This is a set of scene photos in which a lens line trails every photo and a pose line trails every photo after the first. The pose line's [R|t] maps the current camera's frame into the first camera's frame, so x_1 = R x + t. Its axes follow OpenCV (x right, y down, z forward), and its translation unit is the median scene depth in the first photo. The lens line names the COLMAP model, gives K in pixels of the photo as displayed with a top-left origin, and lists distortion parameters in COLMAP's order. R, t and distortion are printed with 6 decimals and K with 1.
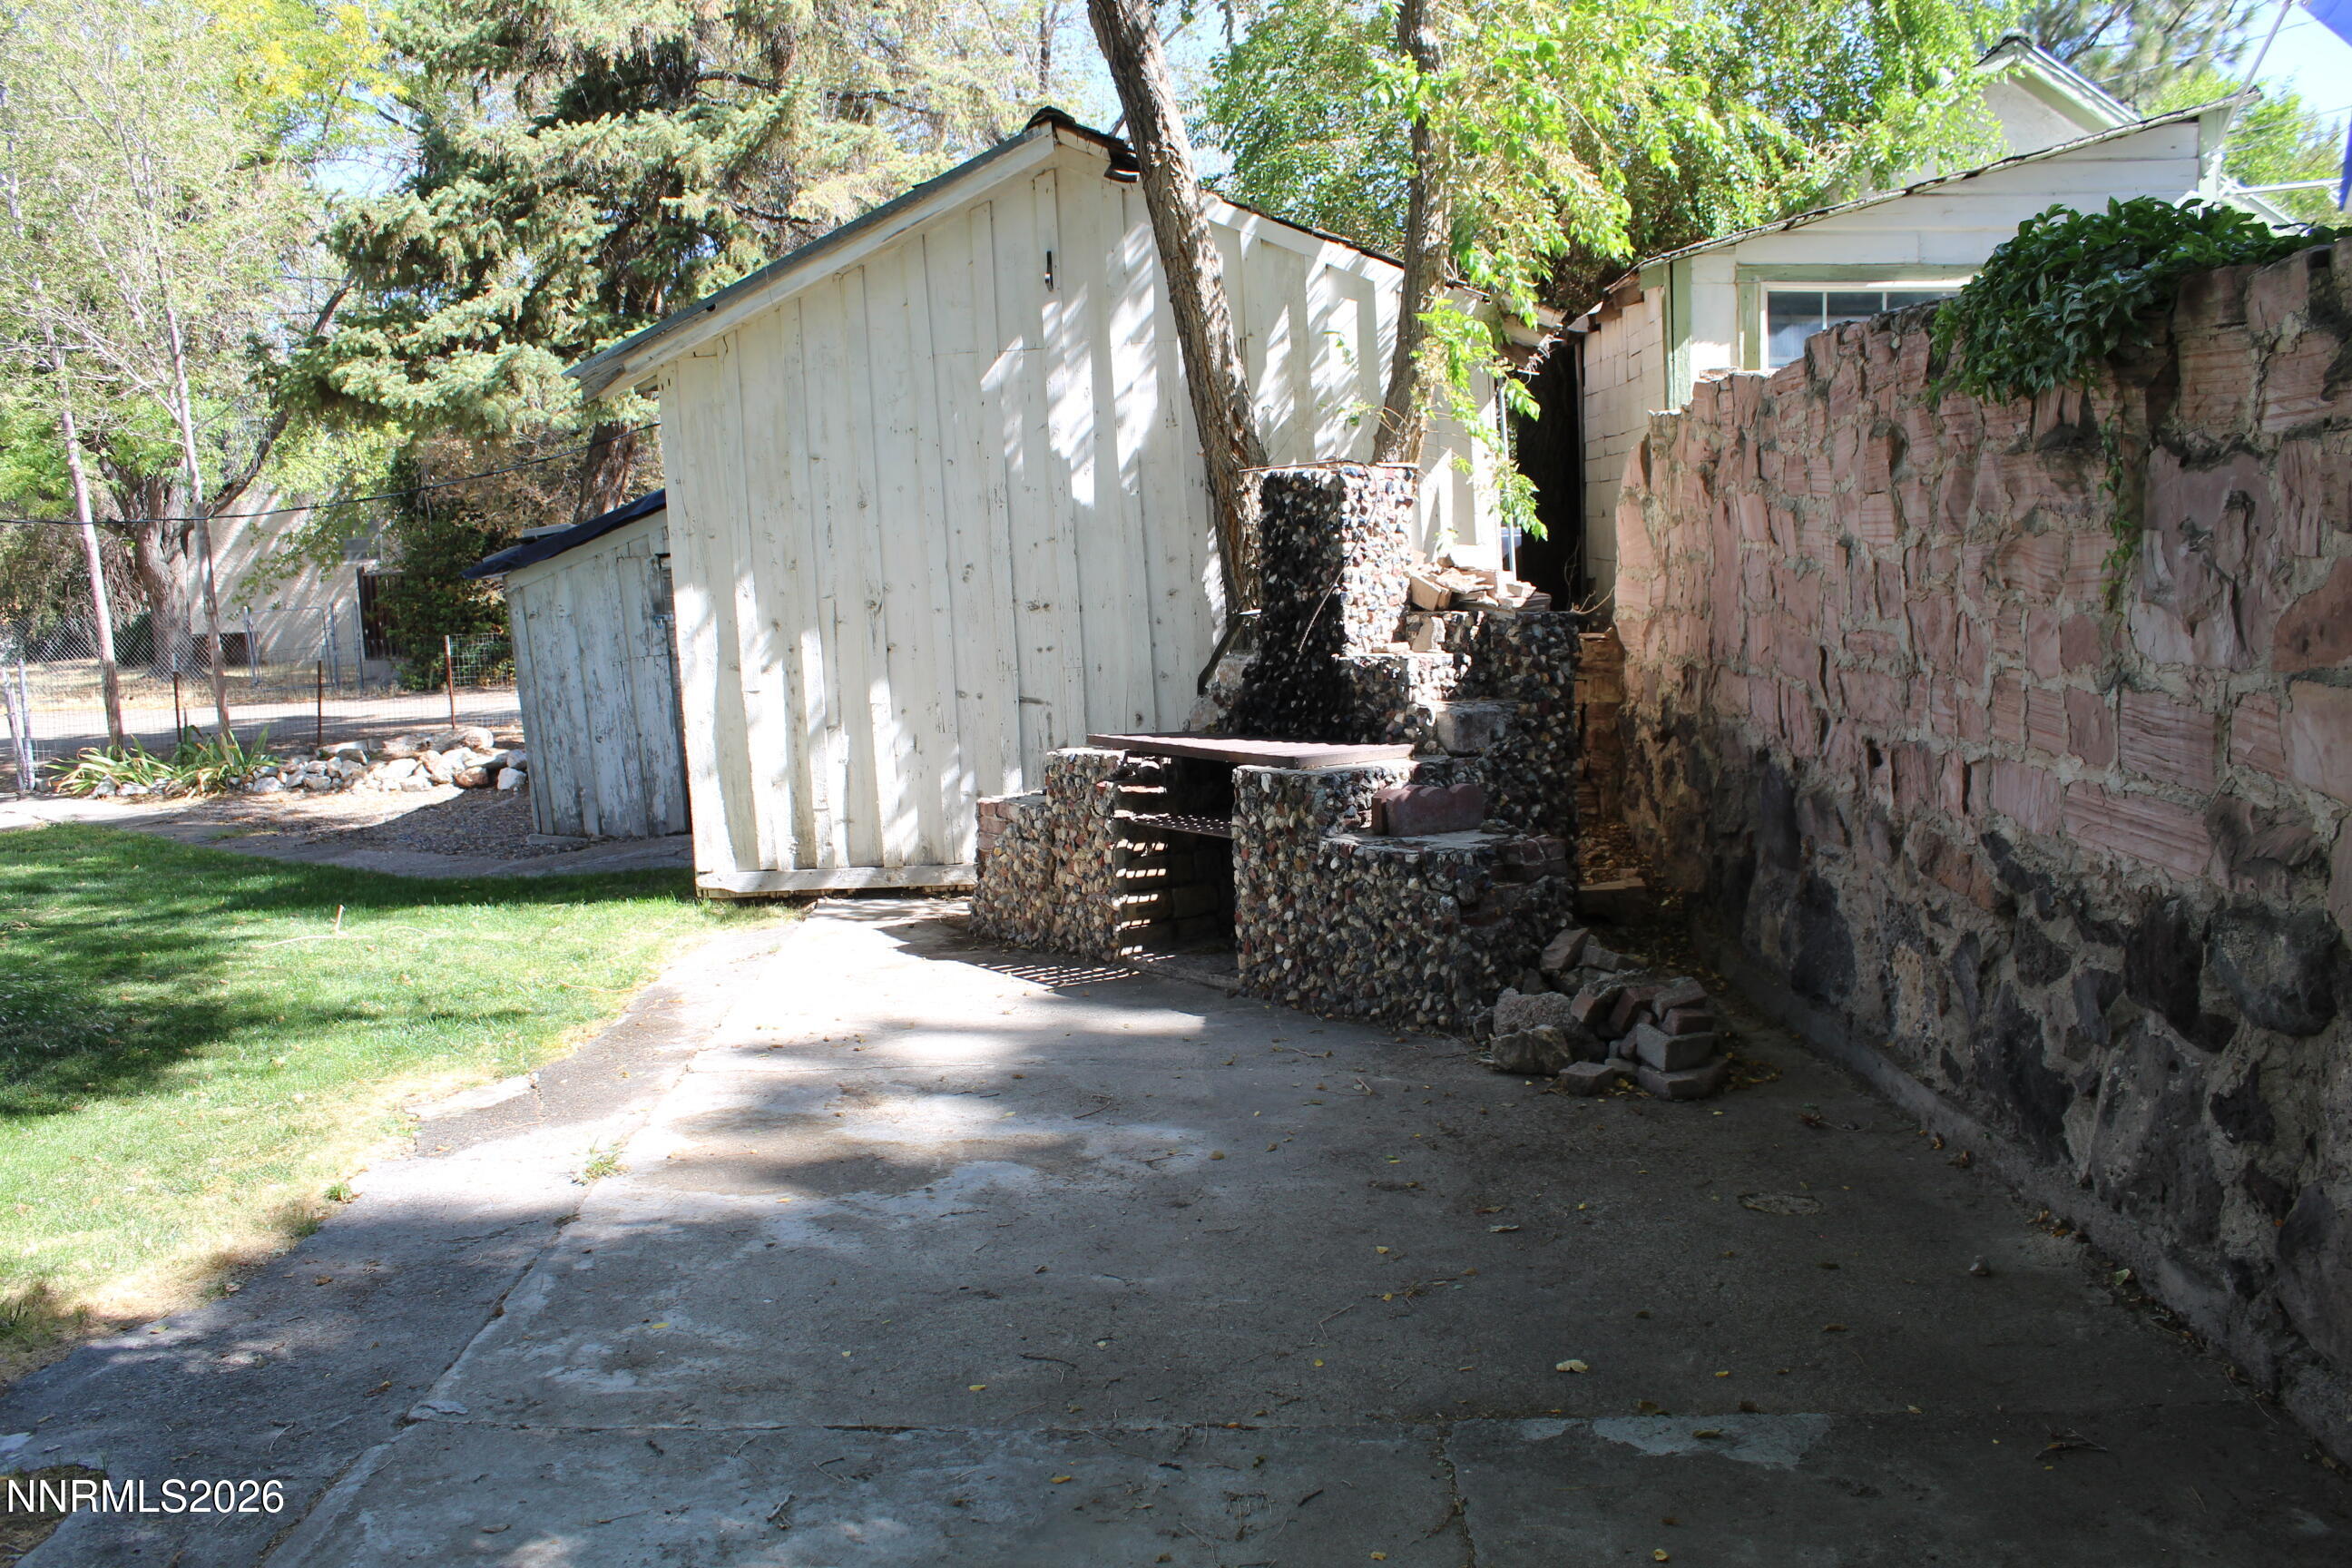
lens RADIAL K [[1962.1, 0, 1176.0], [0, 1962.1, 784.0], [0, 0, 1]] dist [-0.171227, 0.150789]
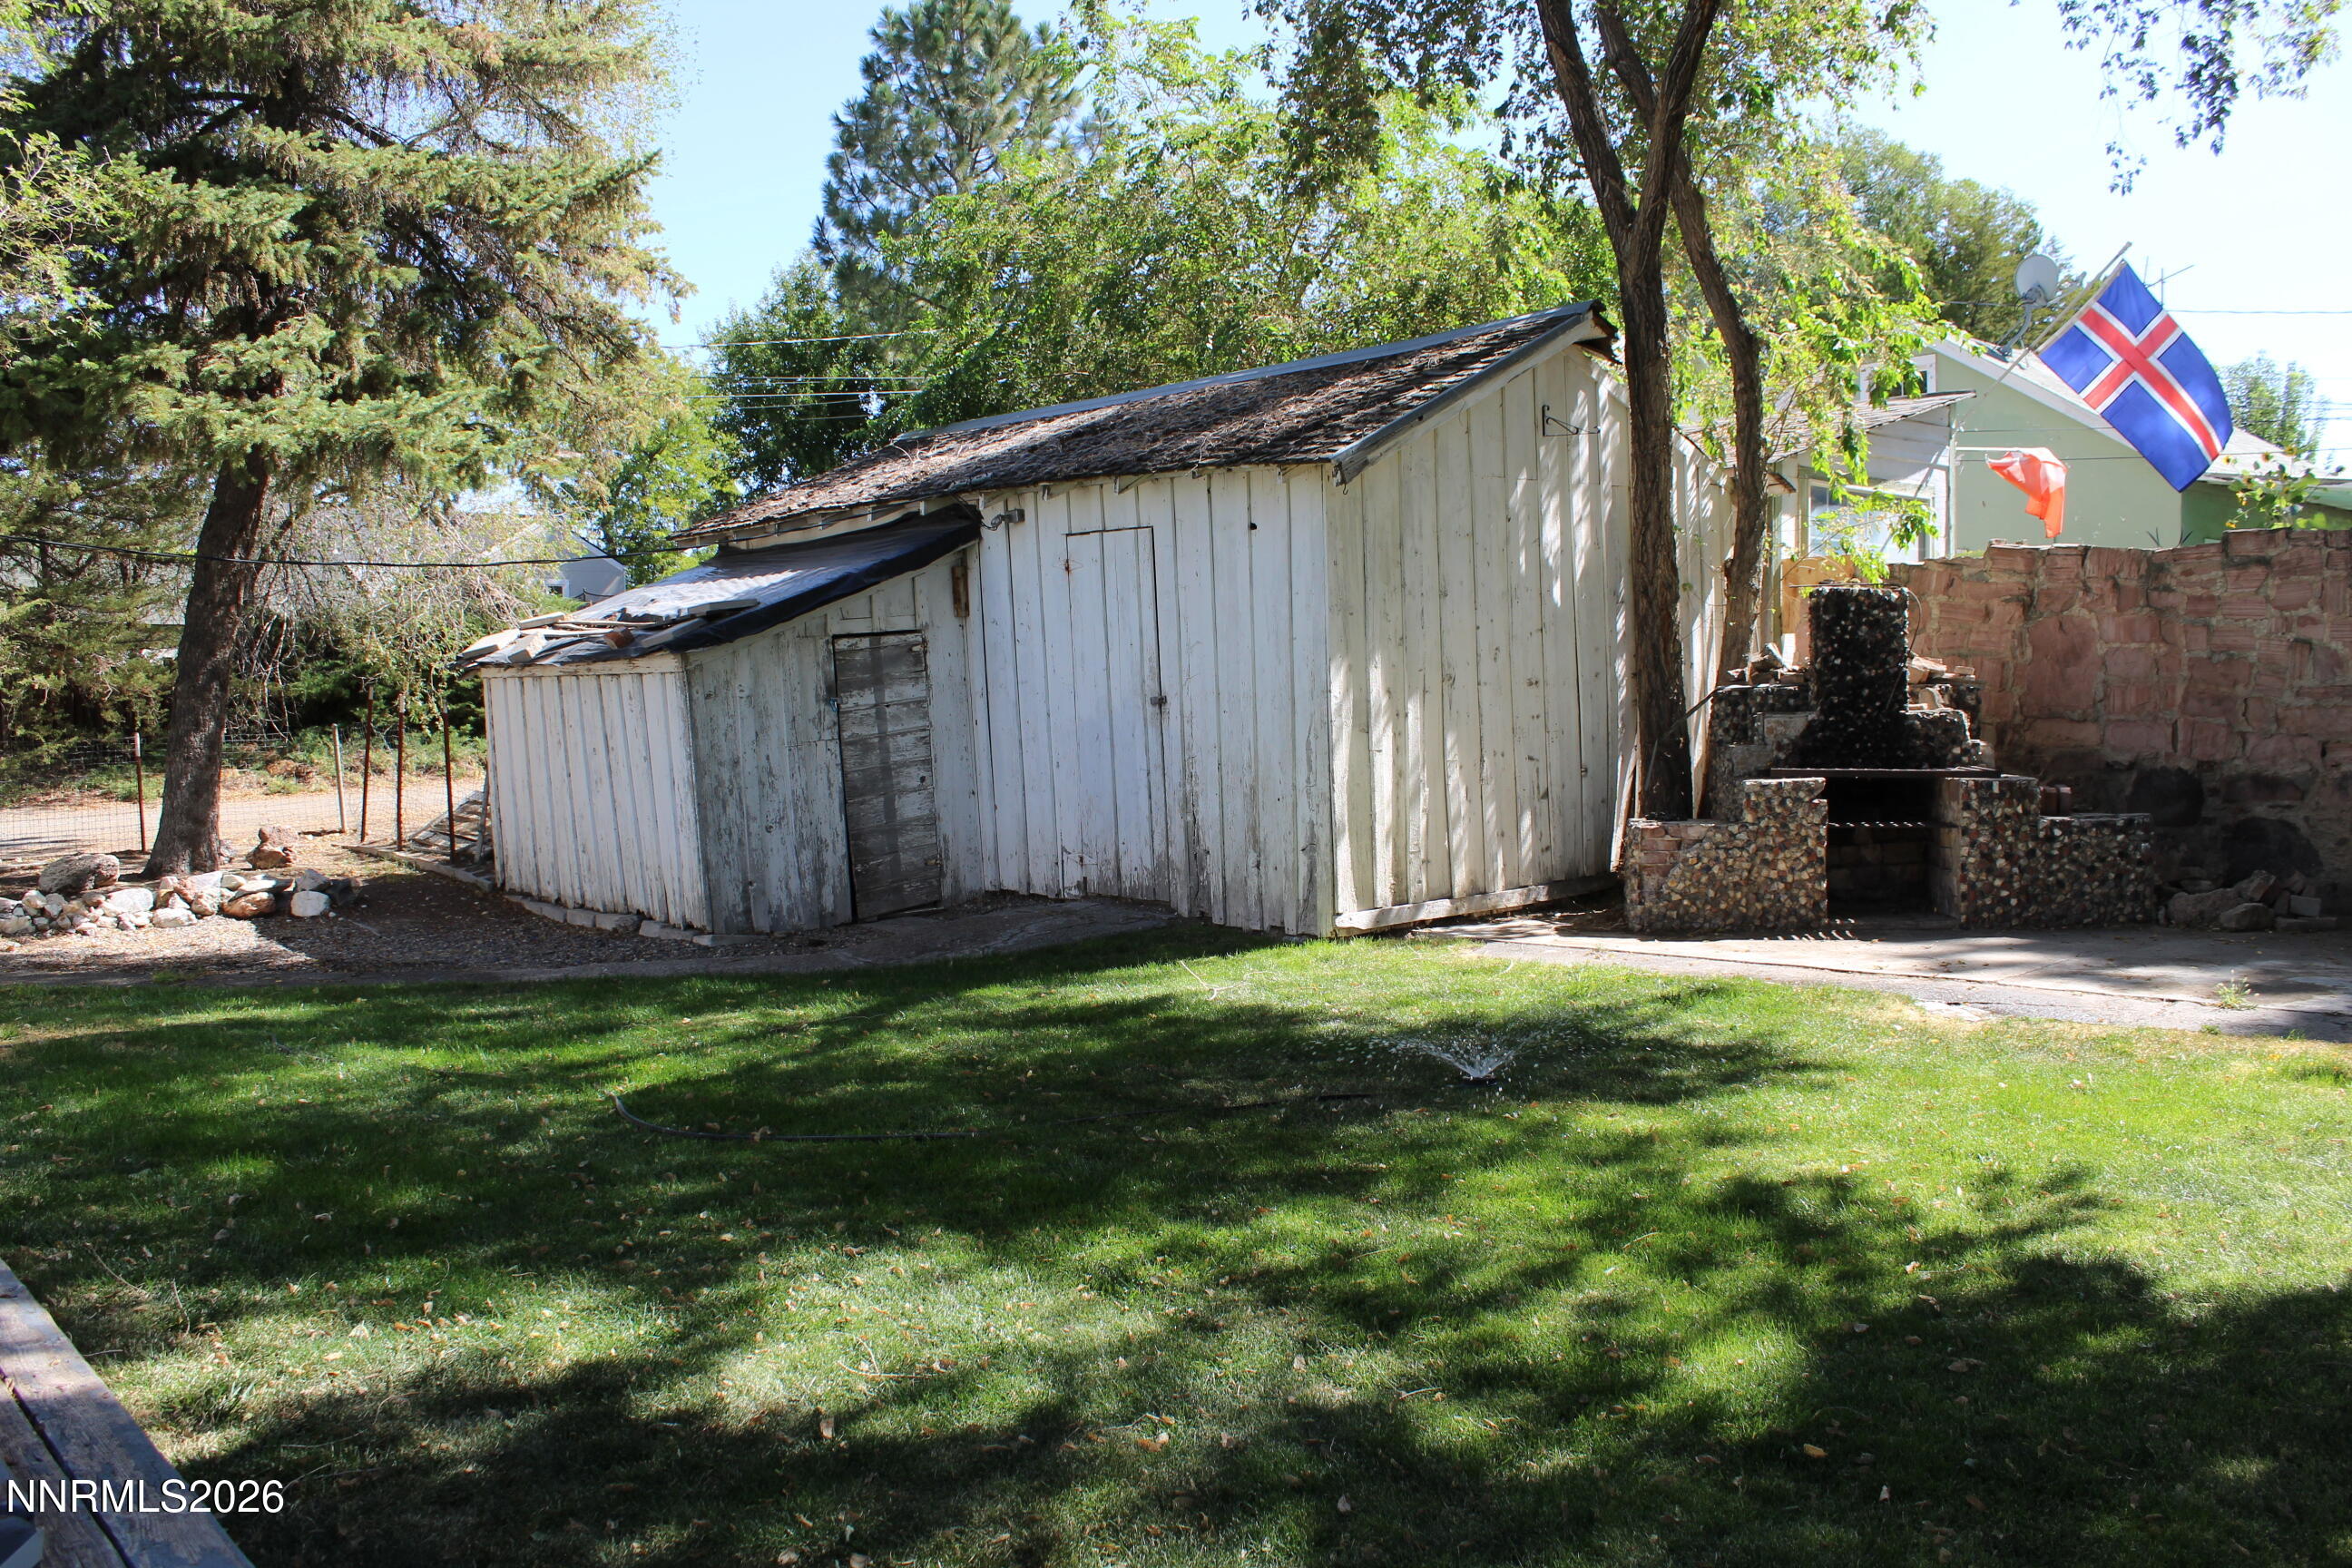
lens RADIAL K [[1962.1, 0, 1176.0], [0, 1962.1, 784.0], [0, 0, 1]] dist [-0.171227, 0.150789]
pose [[0.729127, -0.015336, 0.684206, -1.091713], [0.067857, 0.996442, -0.049978, 0.021271], [-0.681006, 0.082869, 0.727574, 0.248580]]
